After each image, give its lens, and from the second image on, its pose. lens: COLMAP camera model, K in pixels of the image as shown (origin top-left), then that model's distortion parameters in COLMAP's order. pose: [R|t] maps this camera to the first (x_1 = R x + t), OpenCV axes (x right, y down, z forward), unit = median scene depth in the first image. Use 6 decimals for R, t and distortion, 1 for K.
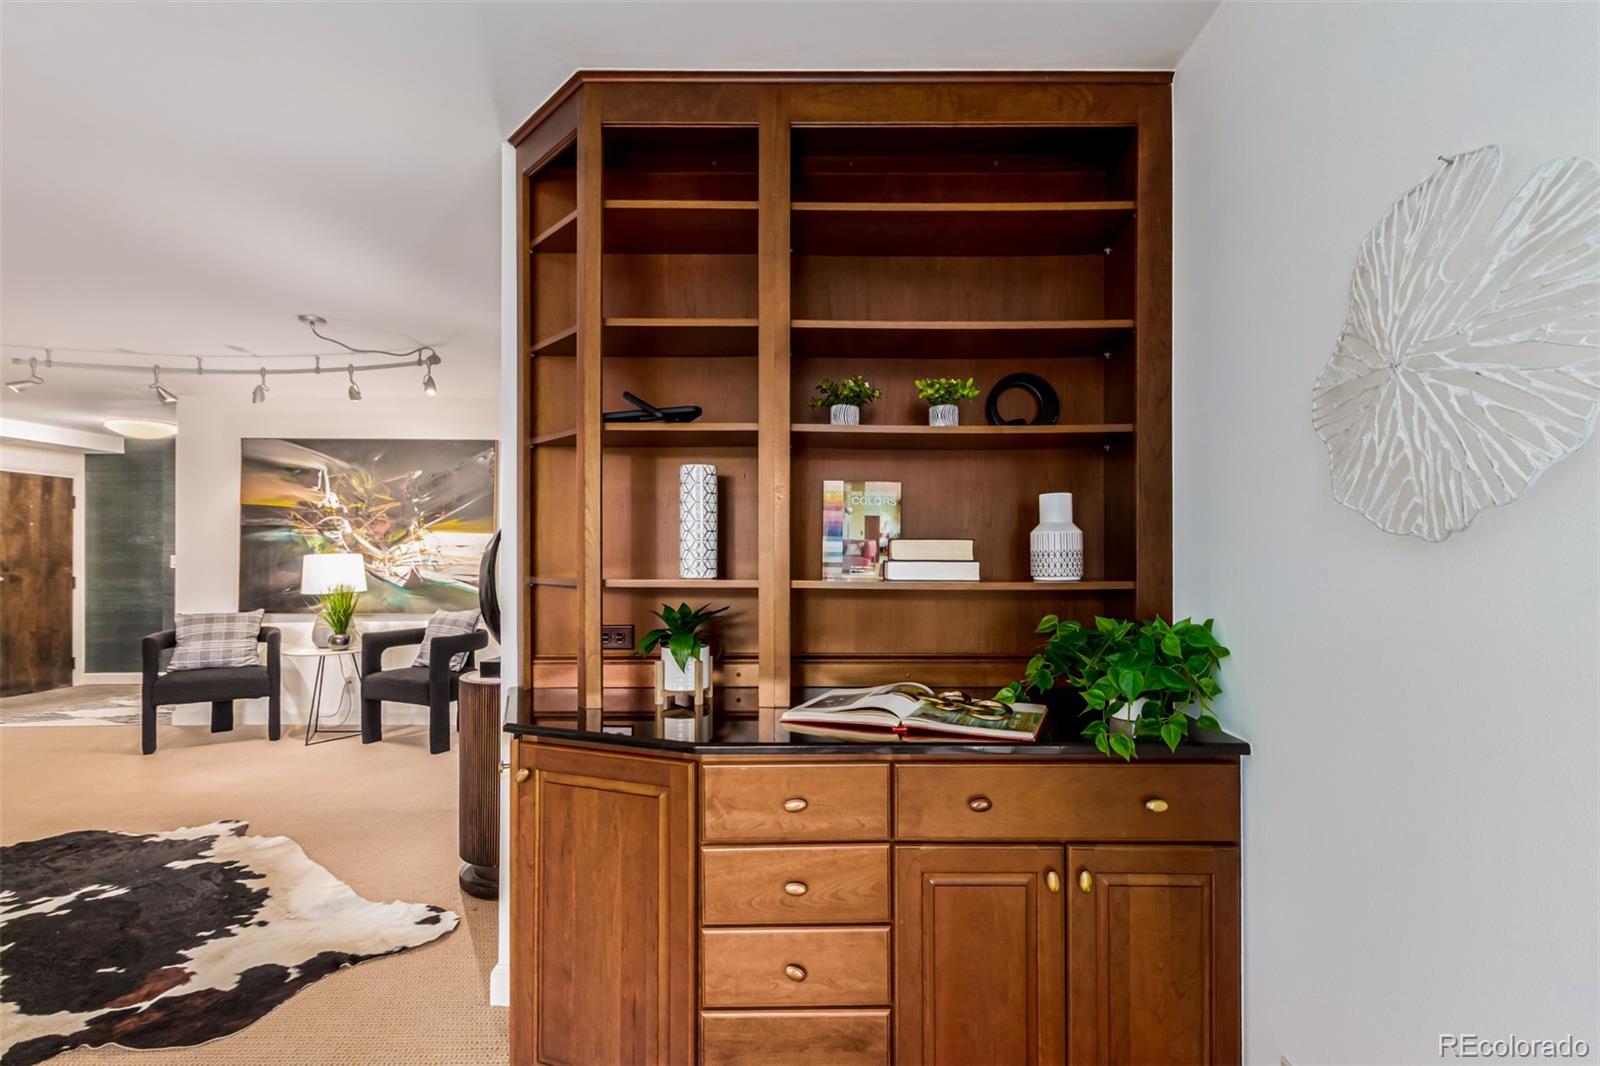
lens RADIAL K [[741.9, 0, 836.6], [0, 741.9, 552.5], [0, 0, 1]] dist [0.000488, -0.001015]
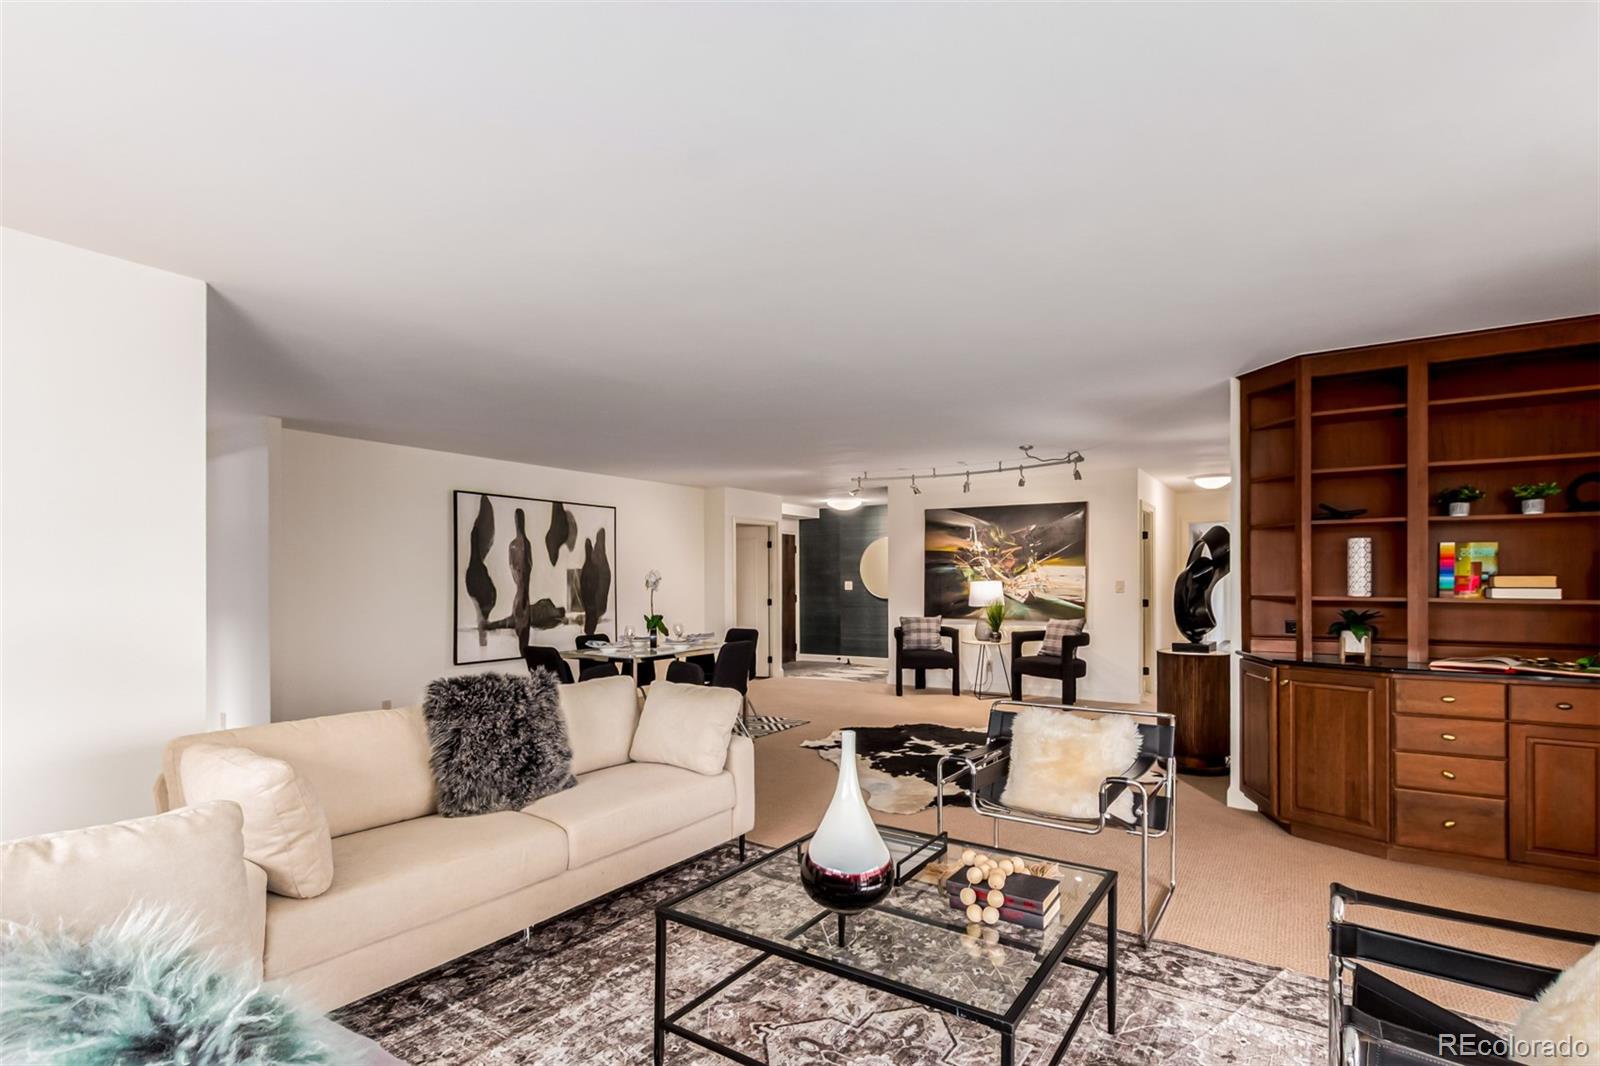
lens RADIAL K [[749.6, 0, 823.1], [0, 749.6, 583.4], [0, 0, 1]] dist [0.006791, -0.000219]
pose [[0.844180, -0.001815, -0.536056, -0.113410], [0.008035, 0.999925, 0.009268, -0.010440], [0.535999, -0.012131, 0.844132, -0.501592]]
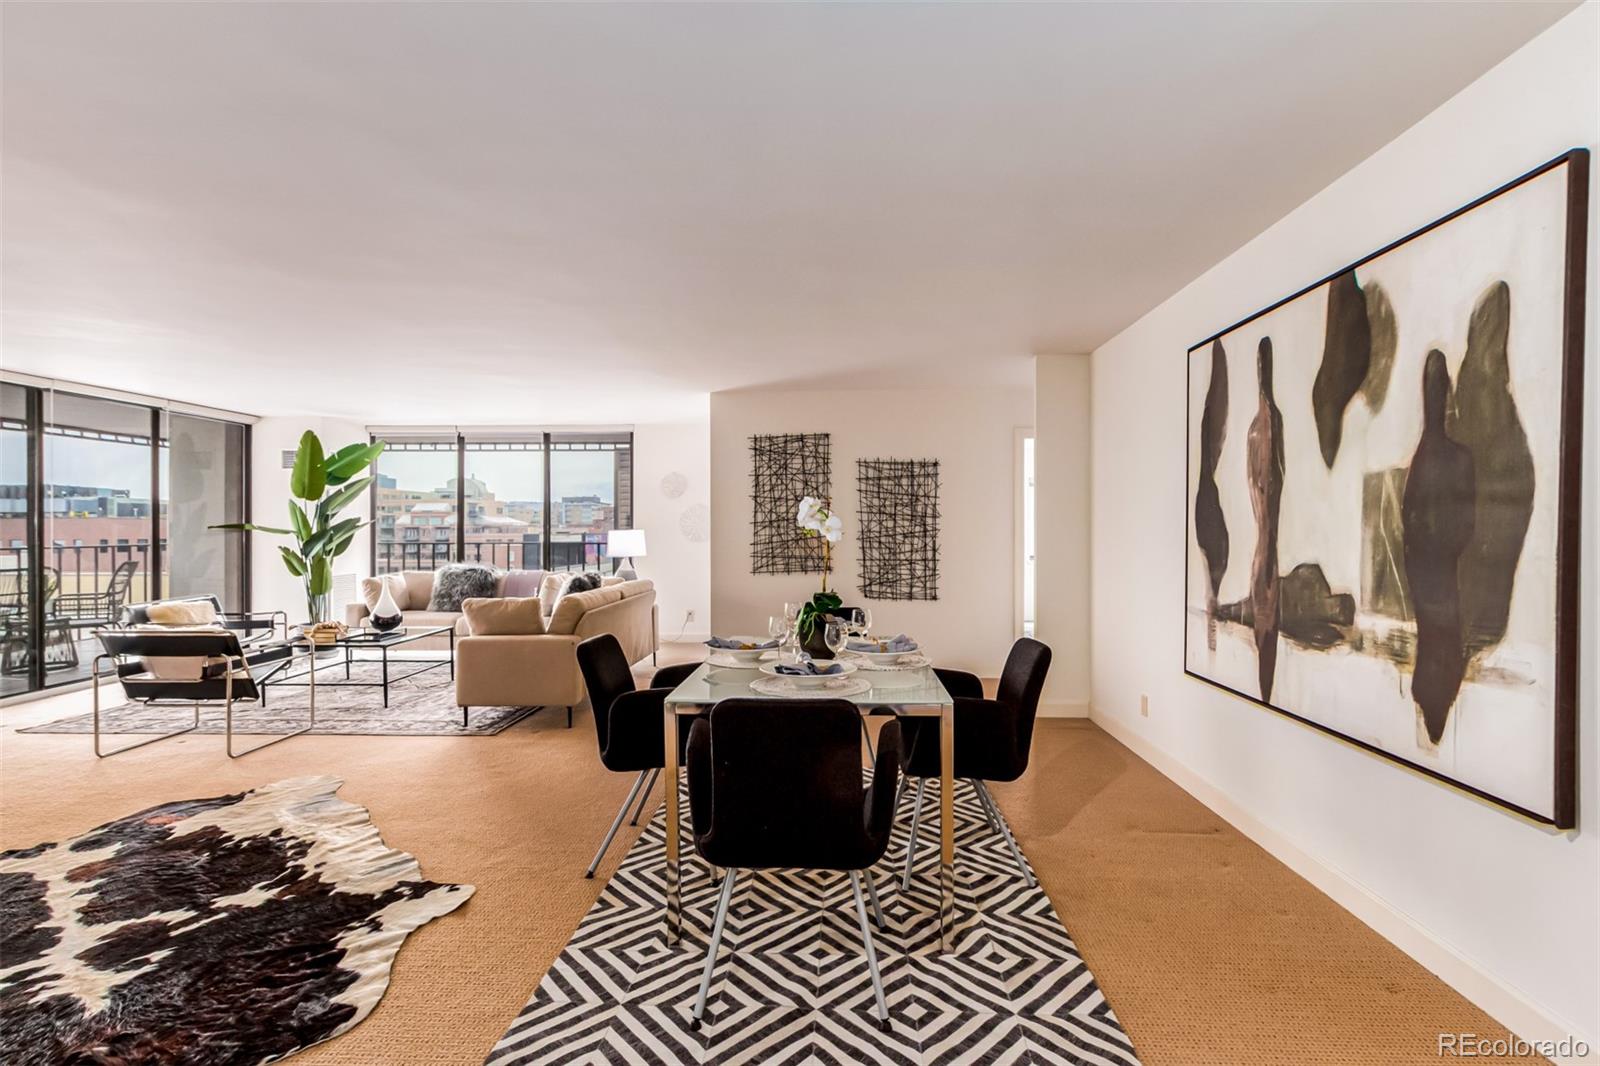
lens RADIAL K [[766.0, 0, 827.2], [0, 766.0, 533.9], [0, 0, 1]] dist [0.002221, 0.000388]
pose [[-0.999334, 0.005238, 0.036113, -0.961776], [0.005139, 0.999983, -0.002846, 0.006589], [-0.036127, -0.002658, -0.999344, 0.866184]]
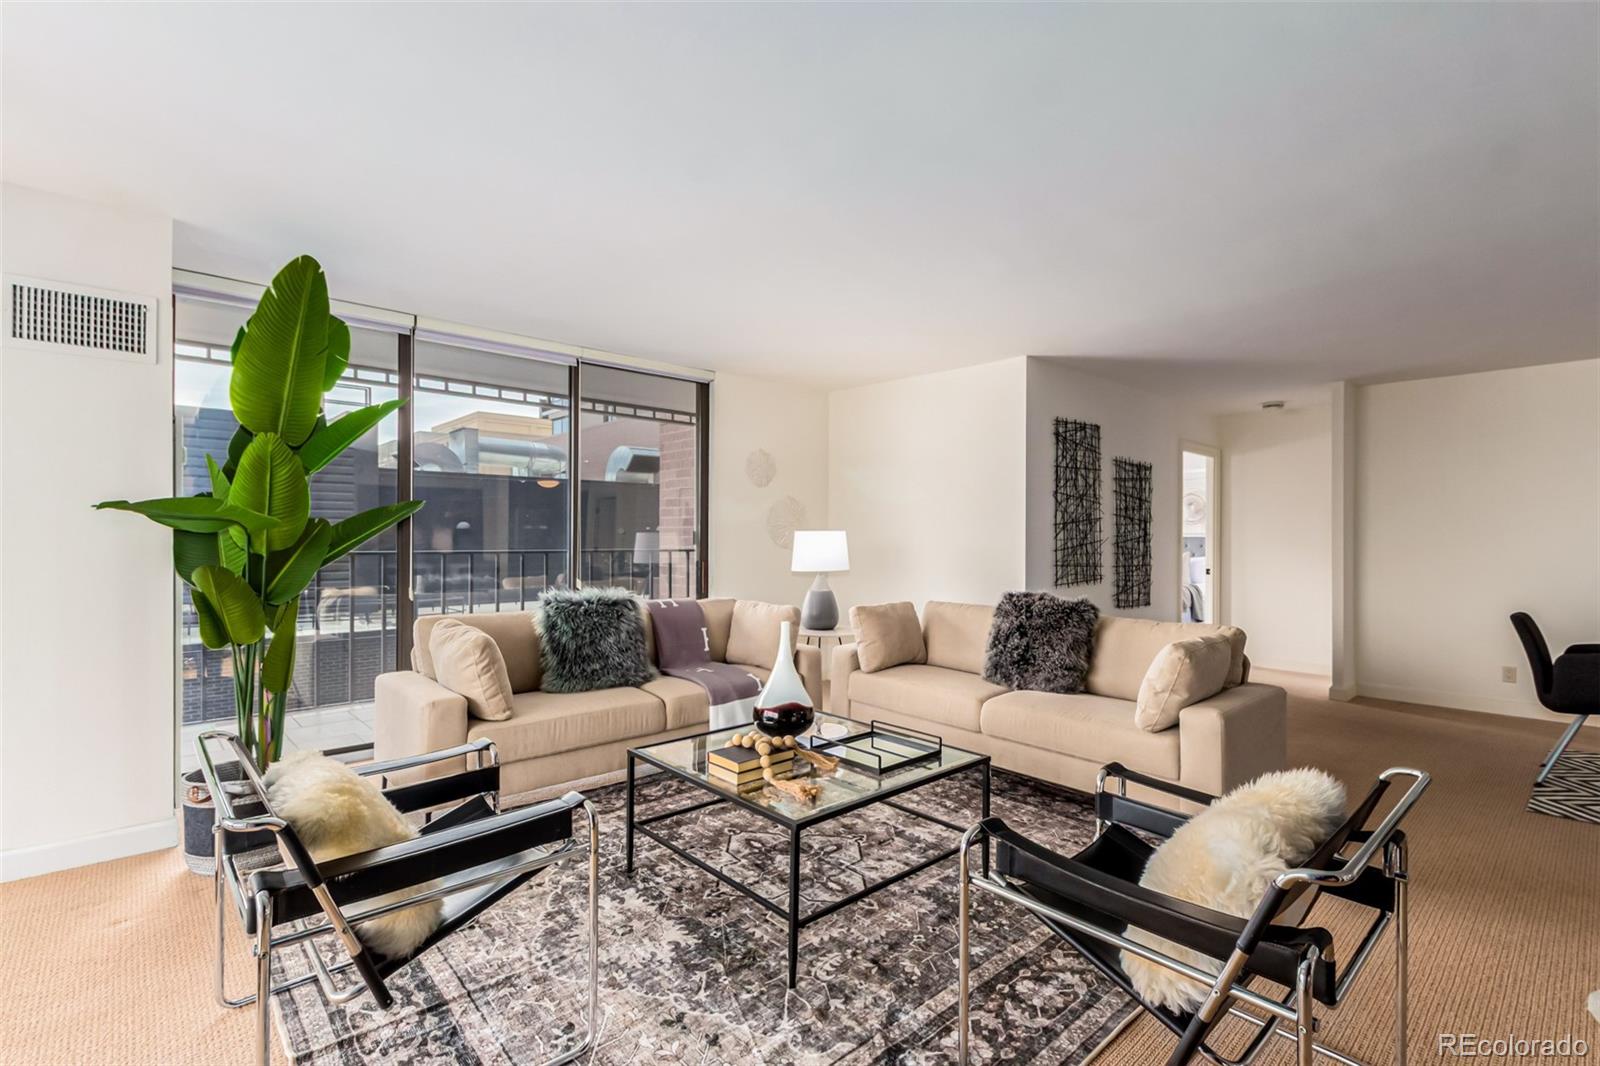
lens RADIAL K [[743.9, 0, 800.0], [0, 743.9, 533.0], [0, 0, 1]] dist [0.002356, 0.000370]
pose [[-0.740084, -0.004559, -0.672499, 0.049540], [0.004262, 0.999925, -0.011470, 0.006450], [0.672501, -0.011355, -0.740009, 0.182041]]
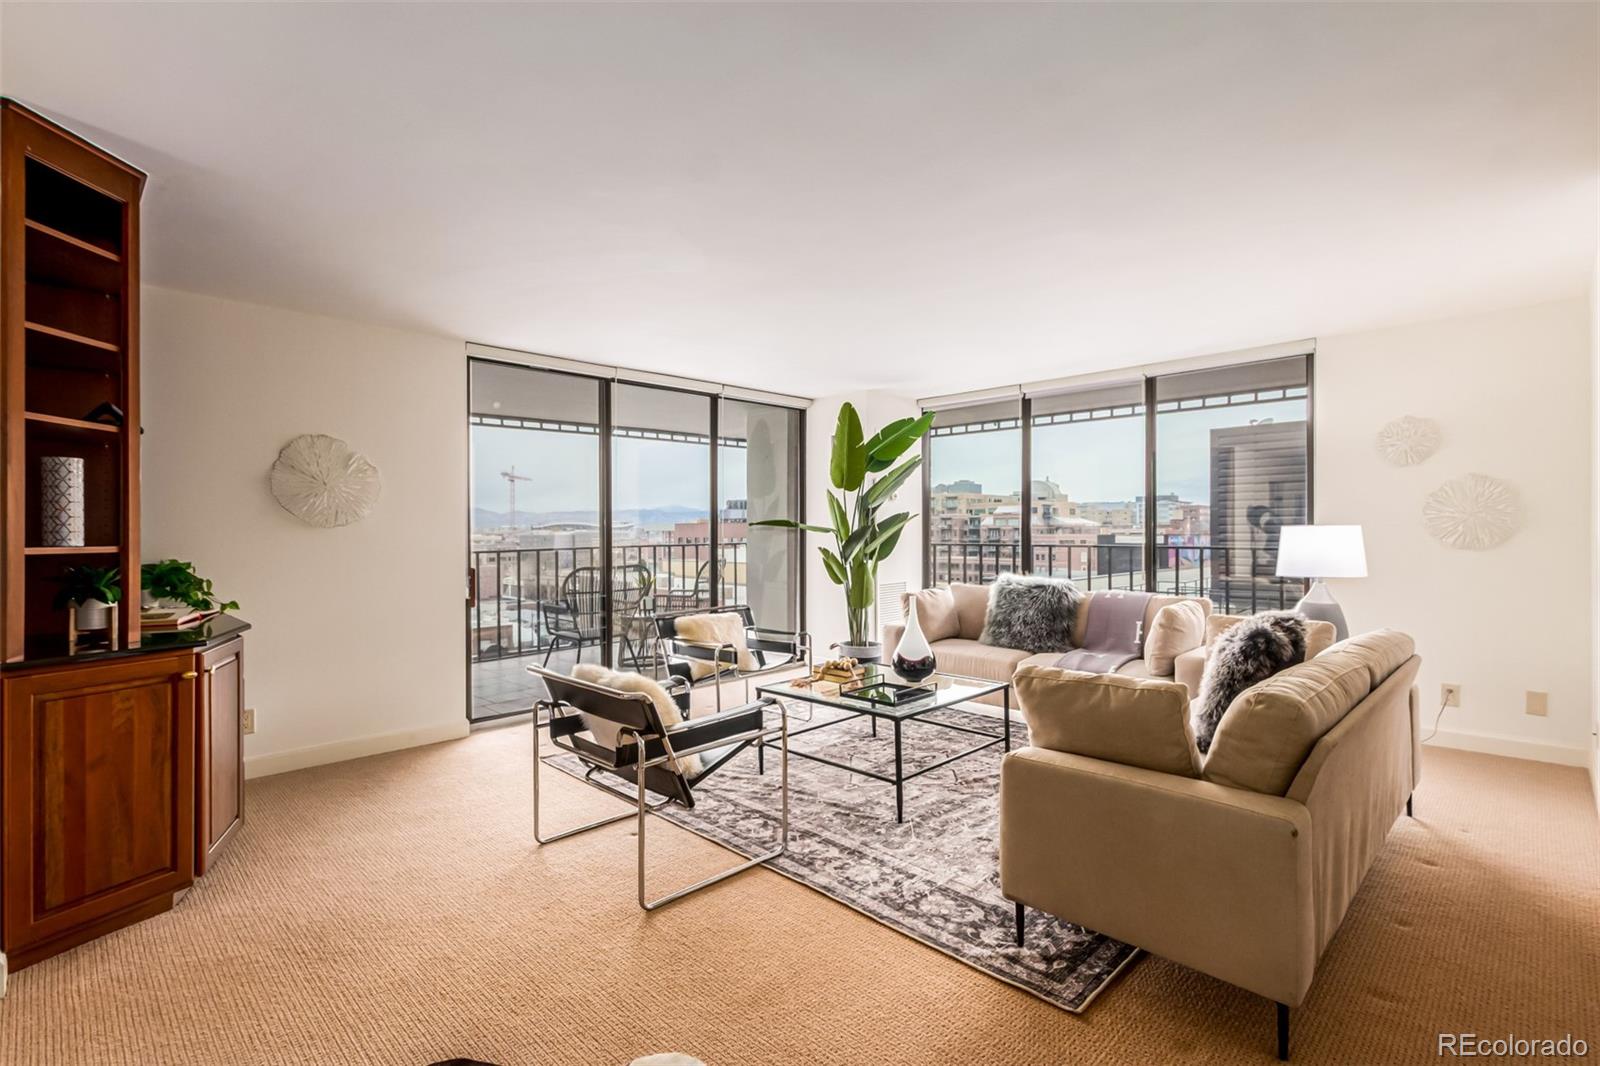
lens RADIAL K [[733.4, 0, 808.8], [0, 733.4, 529.9], [0, 0, 1]] dist [0.000304, 0.000113]
pose [[-0.708006, 0.006083, 0.706181, -0.712948], [-0.002103, 0.999940, -0.010722, 0.005673], [-0.706204, -0.009076, -0.707951, 0.359893]]
